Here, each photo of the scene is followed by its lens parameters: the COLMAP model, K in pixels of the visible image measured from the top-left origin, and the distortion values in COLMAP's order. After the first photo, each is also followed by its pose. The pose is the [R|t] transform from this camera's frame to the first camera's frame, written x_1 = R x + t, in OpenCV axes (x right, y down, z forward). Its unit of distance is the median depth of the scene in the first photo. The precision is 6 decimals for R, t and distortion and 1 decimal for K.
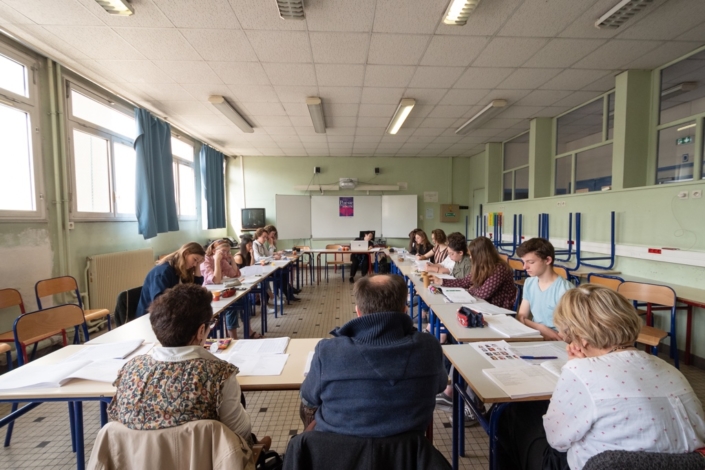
lens RADIAL K [[325.4, 0, 352.5], [0, 325.4, 235.0], [0, 0, 1]] dist [0.019055, -0.000121]
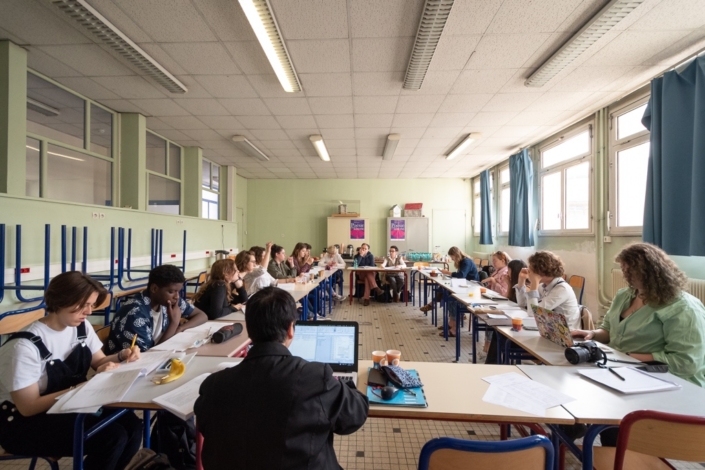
lens RADIAL K [[325.4, 0, 352.5], [0, 325.4, 235.0], [0, 0, 1]] dist [0.019055, -0.000121]
pose [[-0.998171, 0.004279, 0.060298, -0.026238], [0.006753, 0.999141, 0.040885, -0.093262], [-0.060072, 0.041218, -0.997343, 2.124681]]
